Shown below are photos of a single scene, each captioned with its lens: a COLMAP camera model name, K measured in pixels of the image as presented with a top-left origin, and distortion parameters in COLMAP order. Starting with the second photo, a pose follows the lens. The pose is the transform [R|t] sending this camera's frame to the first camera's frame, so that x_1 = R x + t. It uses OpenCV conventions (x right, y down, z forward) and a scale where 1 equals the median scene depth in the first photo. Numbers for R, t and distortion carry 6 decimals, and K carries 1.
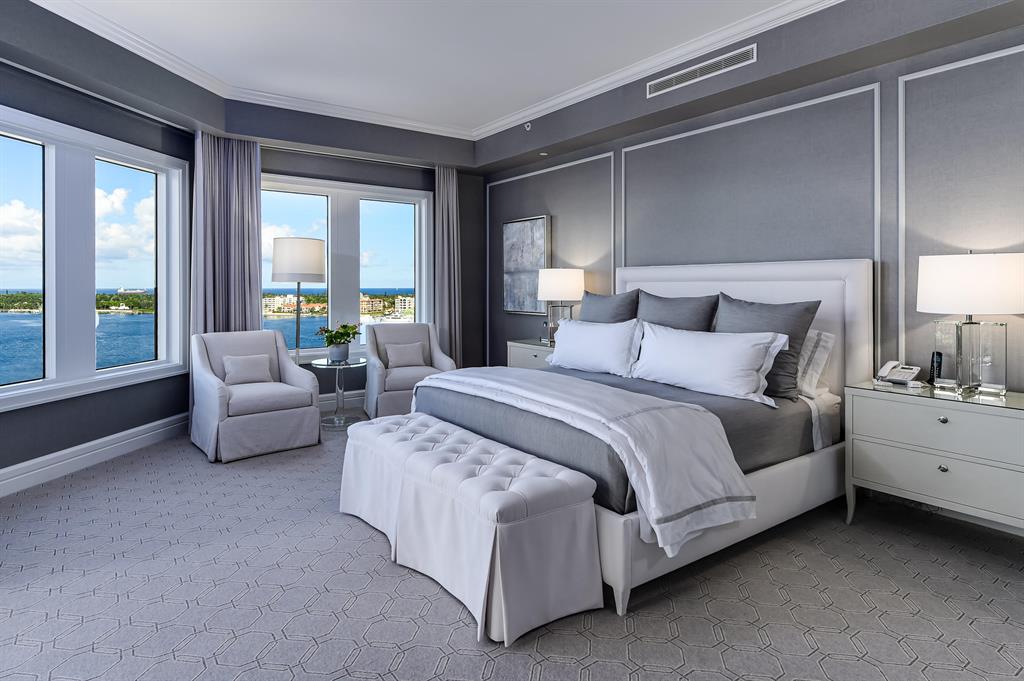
lens RADIAL K [[572.4, 0, 512.0], [0, 572.4, 340.5], [0, 0, 1]] dist [-0.002248, -0.000288]
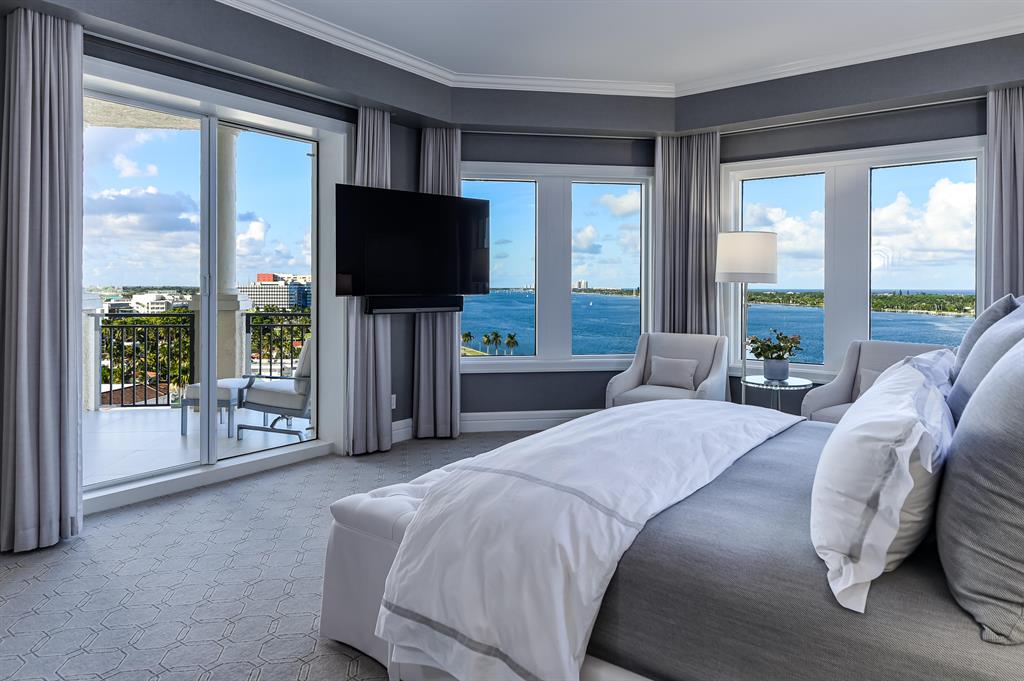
lens RADIAL K [[651.7, 0, 512.0], [0, 651.7, 340.5], [0, 0, 1]] dist [0.002773, 0.001445]
pose [[0.292731, 0.082397, -0.952638, 0.492150], [-0.094858, 0.993868, 0.056814, -0.039261], [0.951478, 0.073734, 0.298752, 0.396586]]
